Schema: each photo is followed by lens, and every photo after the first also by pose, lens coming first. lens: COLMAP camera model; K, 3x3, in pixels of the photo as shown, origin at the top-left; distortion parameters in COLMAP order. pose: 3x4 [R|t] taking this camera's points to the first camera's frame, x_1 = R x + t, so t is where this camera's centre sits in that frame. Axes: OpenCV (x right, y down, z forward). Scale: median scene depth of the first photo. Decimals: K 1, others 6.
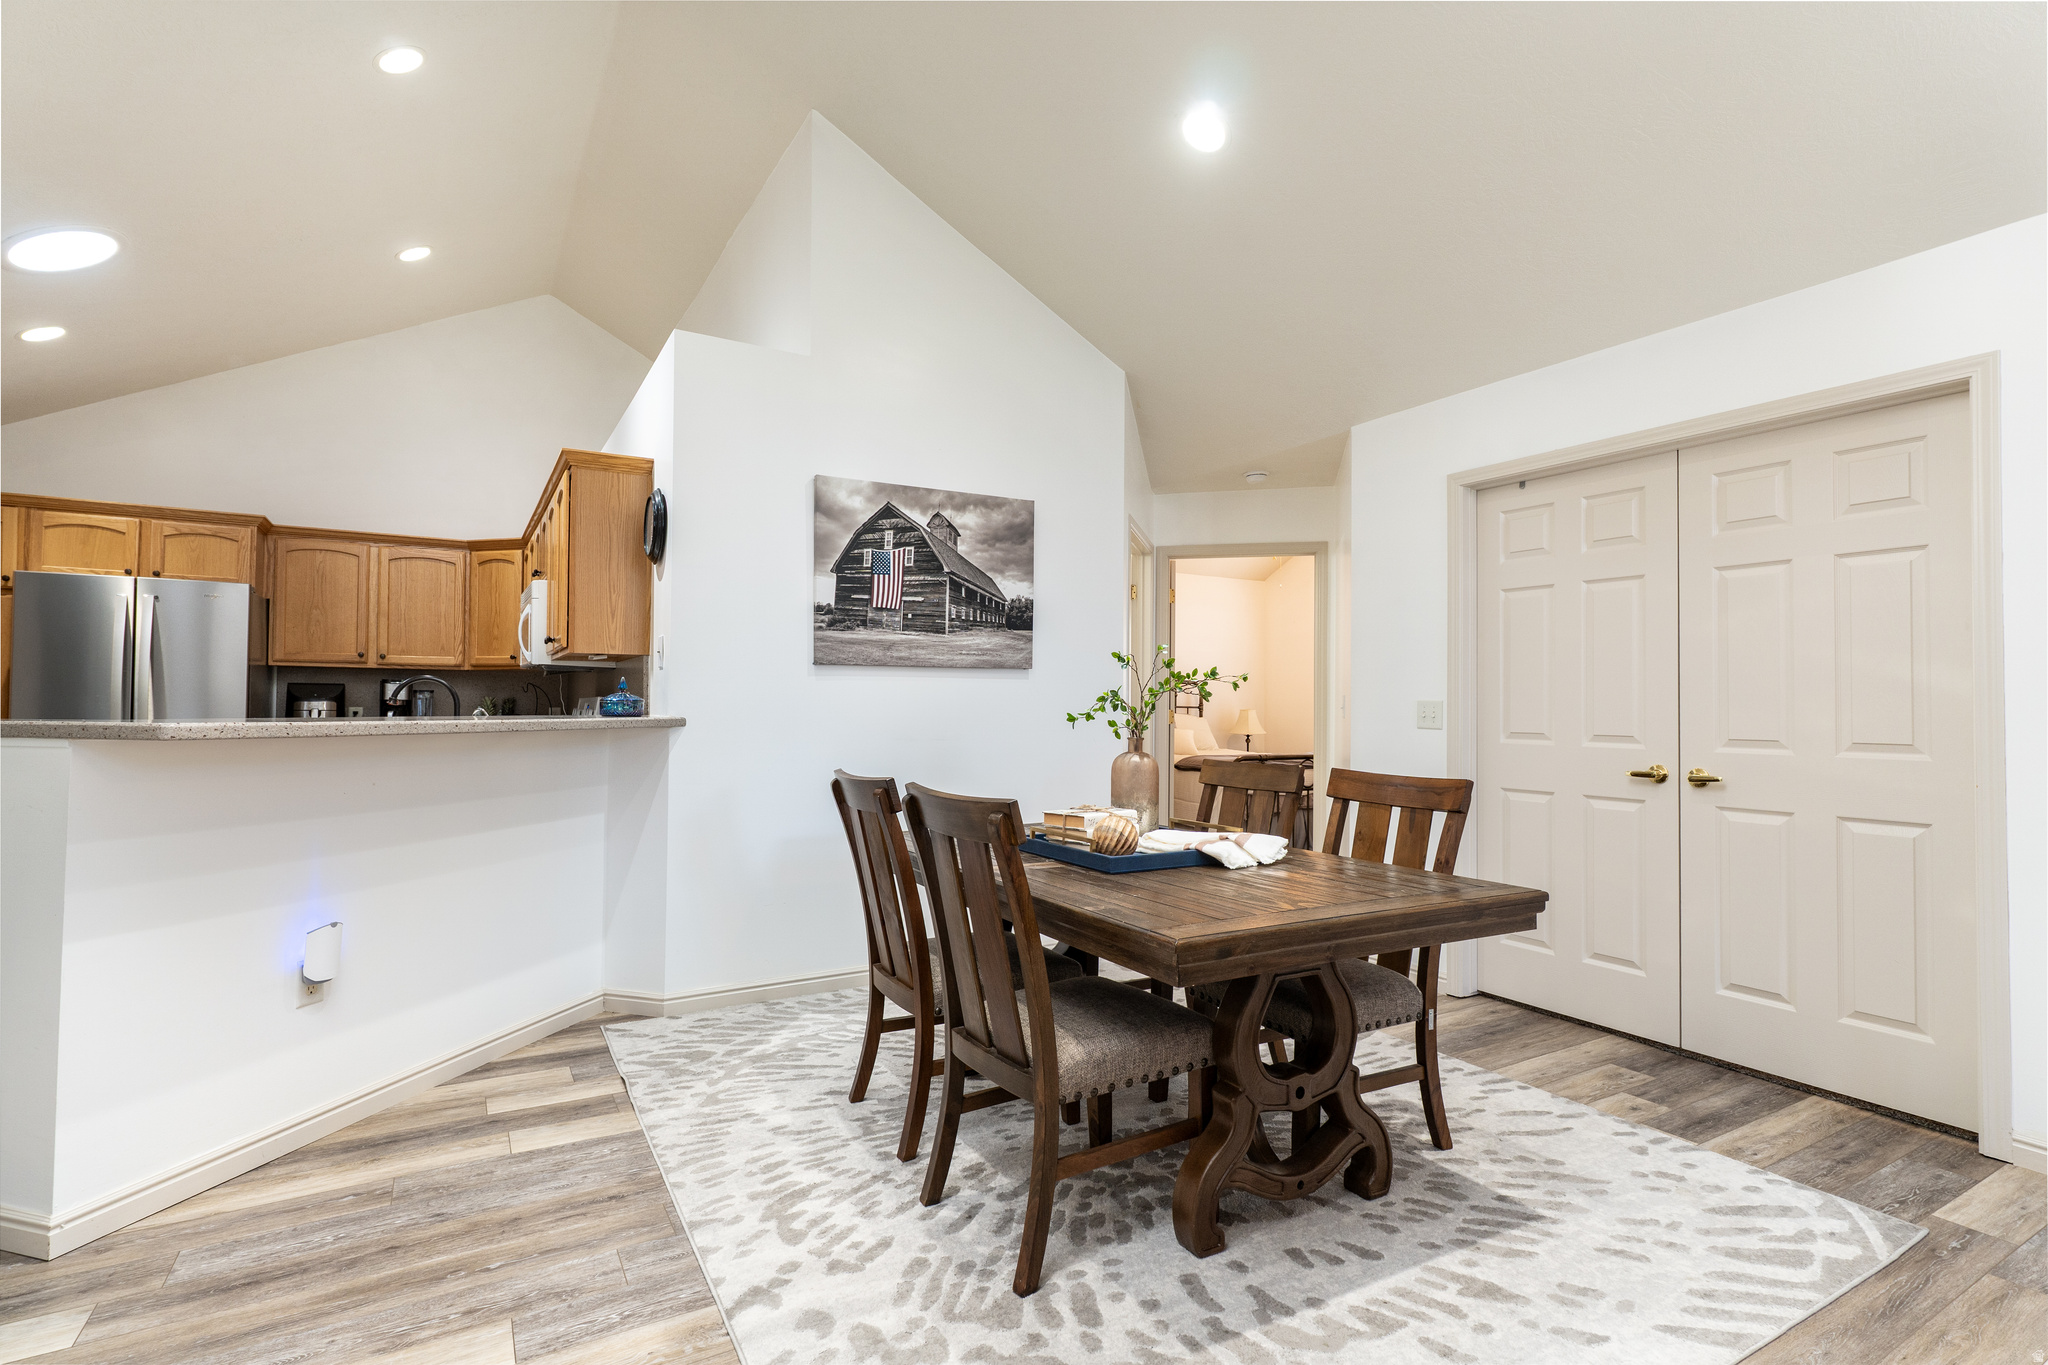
lens RADIAL K [[969.7, 0, 1024.0], [0, 969.7, 682.5], [0, 0, 1]] dist [0.000556, -0.001135]
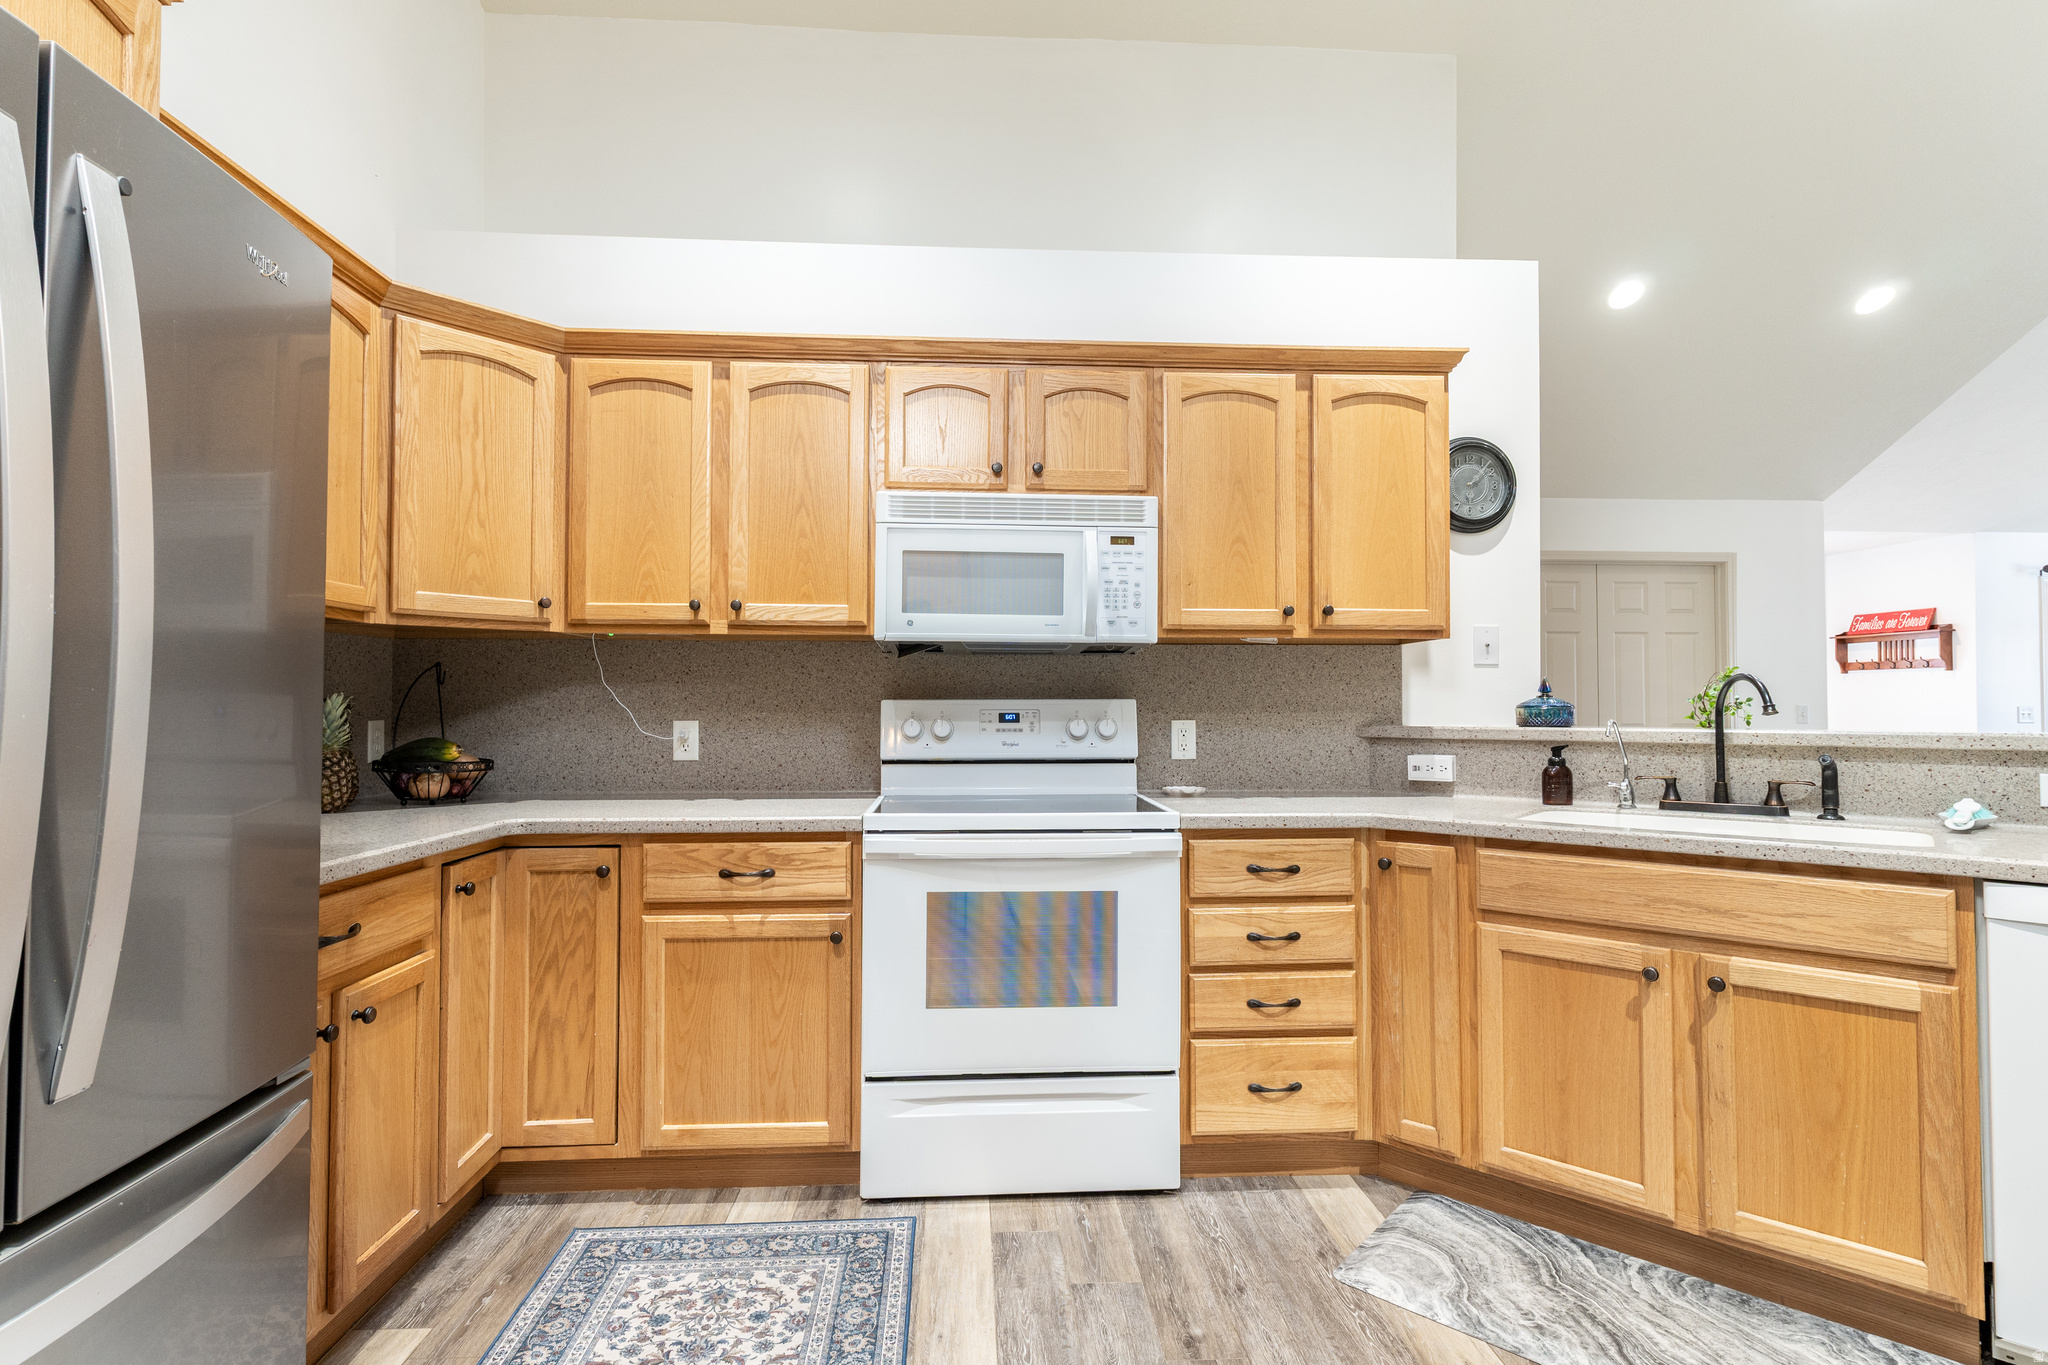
lens RADIAL K [[983.4, 0, 1015.9], [0, 983.4, 685.7], [0, 0, 1]] dist [0.000159, -0.000149]
pose [[0.462719, 0.013175, 0.886407, -1.189857], [-0.017341, 0.999833, -0.005808, 0.013124], [-0.886335, -0.012683, 0.462870, 0.898285]]
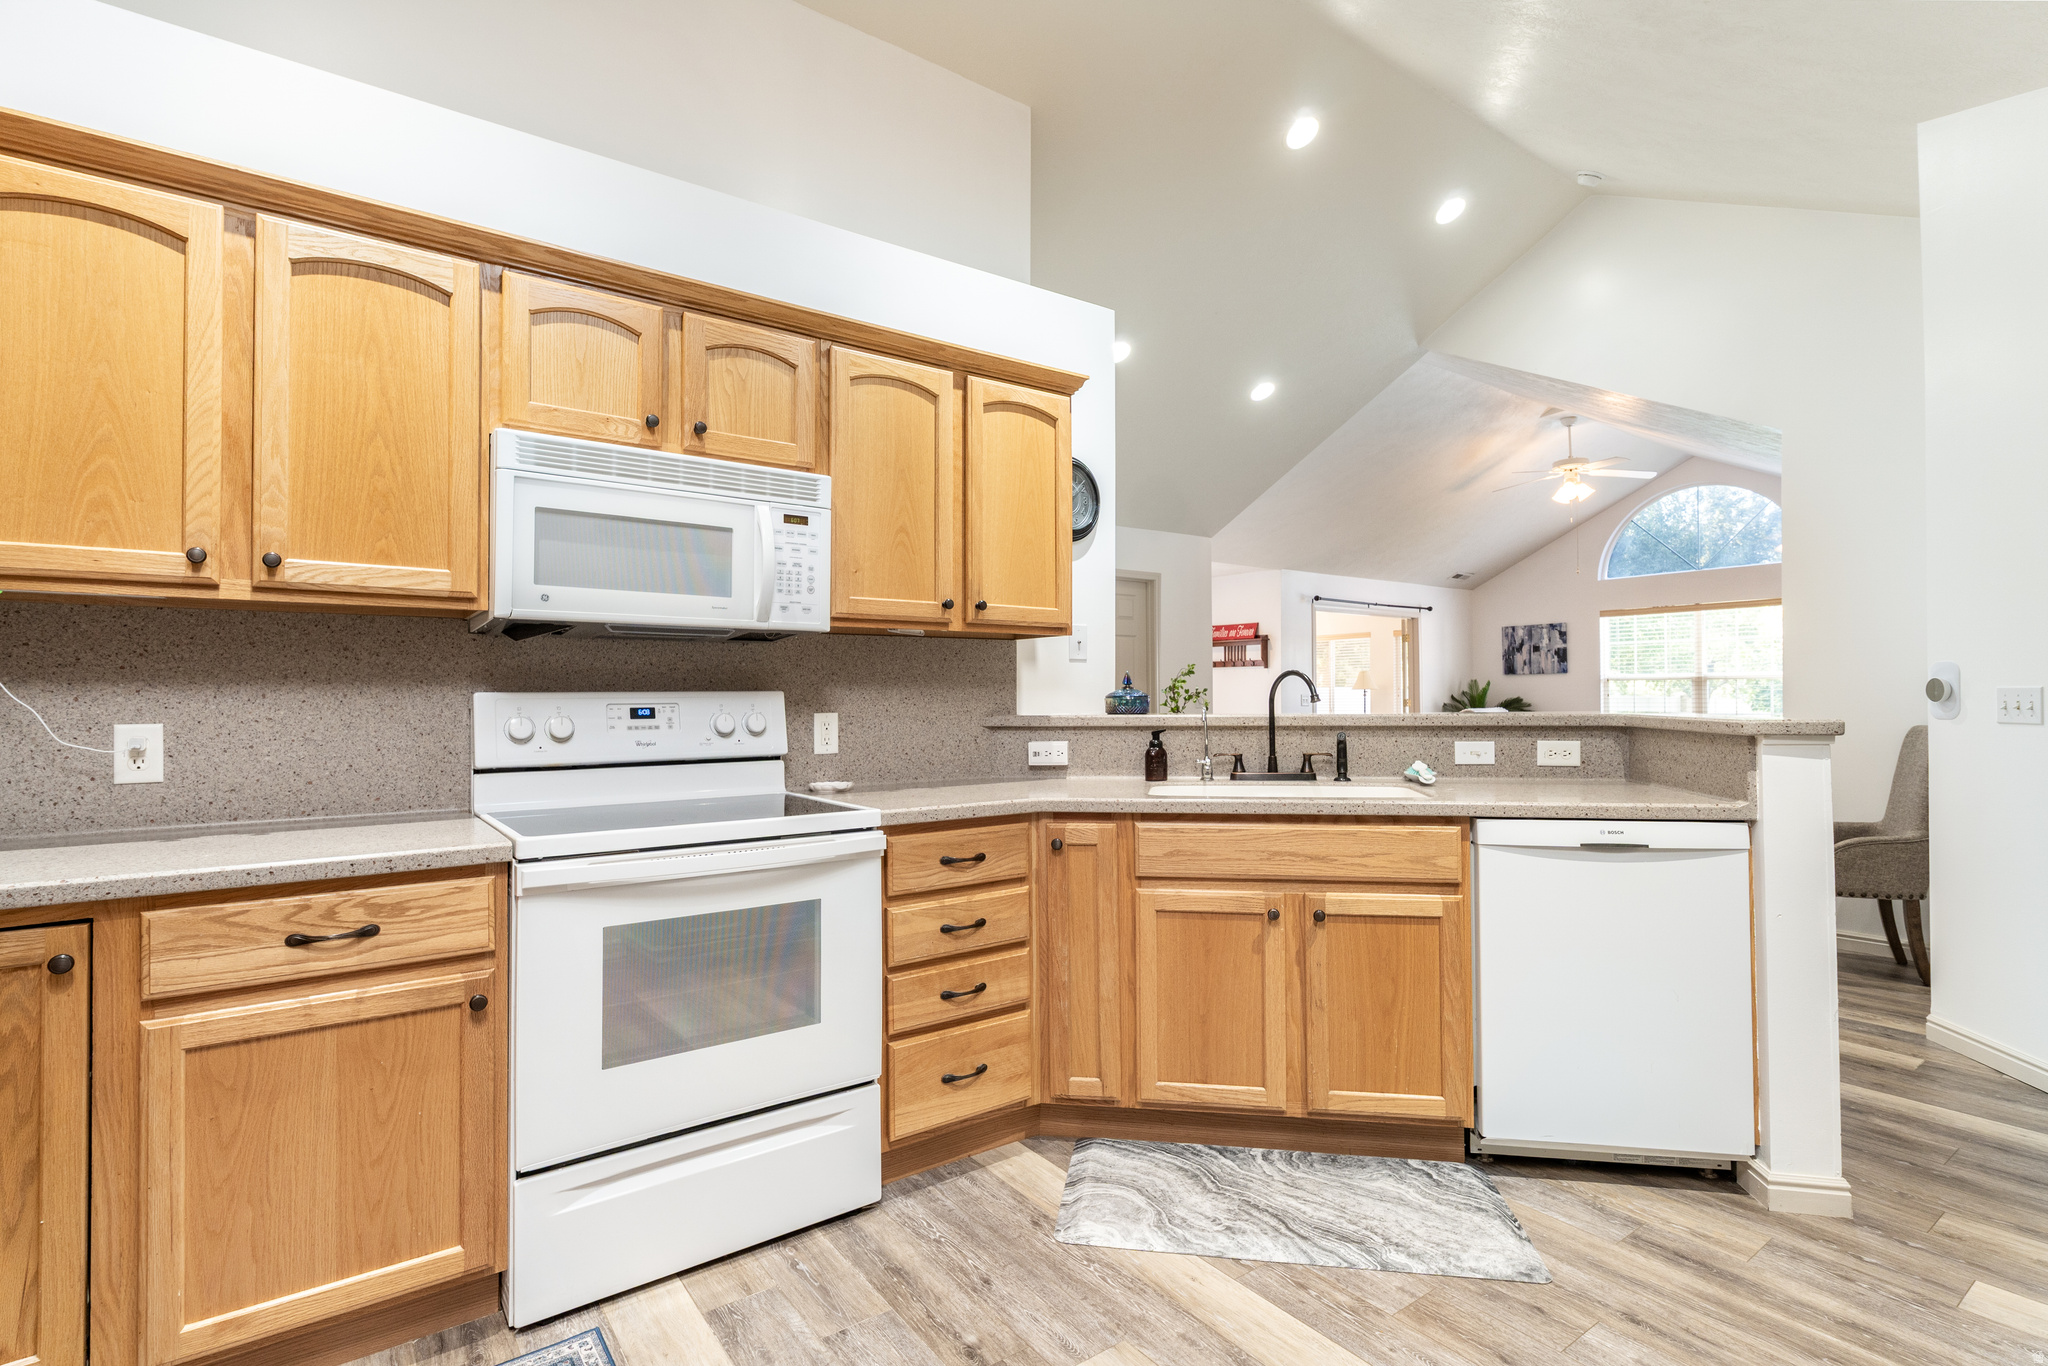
lens RADIAL K [[969.7, 0, 1024.0], [0, 969.7, 683.0], [0, 0, 1]] dist [0.000556, -0.001135]
pose [[-0.092903, 0.007760, 0.995645, -1.184545], [-0.017163, 0.999809, -0.009394, 0.015209], [-0.995527, -0.017961, -0.092752, 1.055644]]
